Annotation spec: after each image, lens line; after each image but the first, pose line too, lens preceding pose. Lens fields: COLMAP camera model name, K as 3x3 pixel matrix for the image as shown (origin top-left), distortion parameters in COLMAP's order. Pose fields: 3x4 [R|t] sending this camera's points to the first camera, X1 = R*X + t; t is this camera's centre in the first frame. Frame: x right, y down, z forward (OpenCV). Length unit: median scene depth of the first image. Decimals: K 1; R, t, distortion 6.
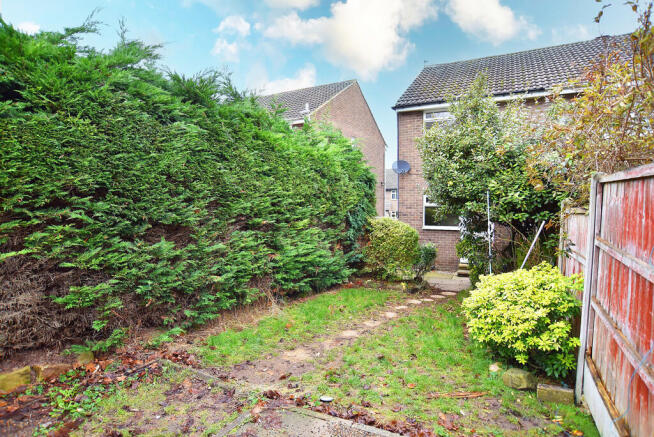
lens RADIAL K [[345.2, 0, 327.0], [0, 345.2, 218.5], [0, 0, 1]] dist [-0.062214, 0.002006]
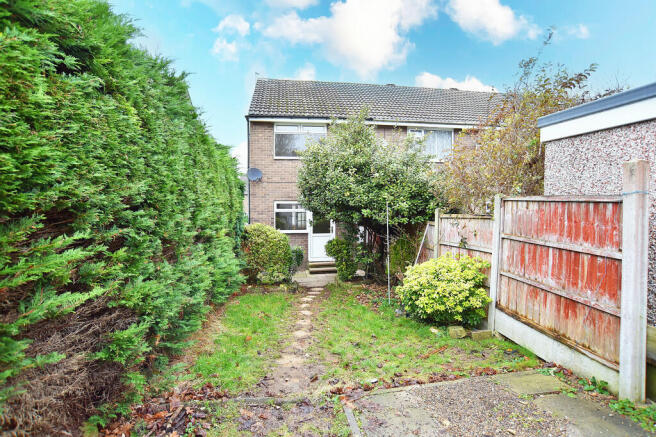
lens RADIAL K [[346.3, 0, 328.0], [0, 346.3, 218.5], [0, 0, 1]] dist [-0.062214, 0.002006]
pose [[0.807577, -0.018343, 0.589476, -0.471776], [0.026041, 0.999650, -0.004569, -0.014950], [-0.589186, 0.019040, 0.807773, 0.075846]]
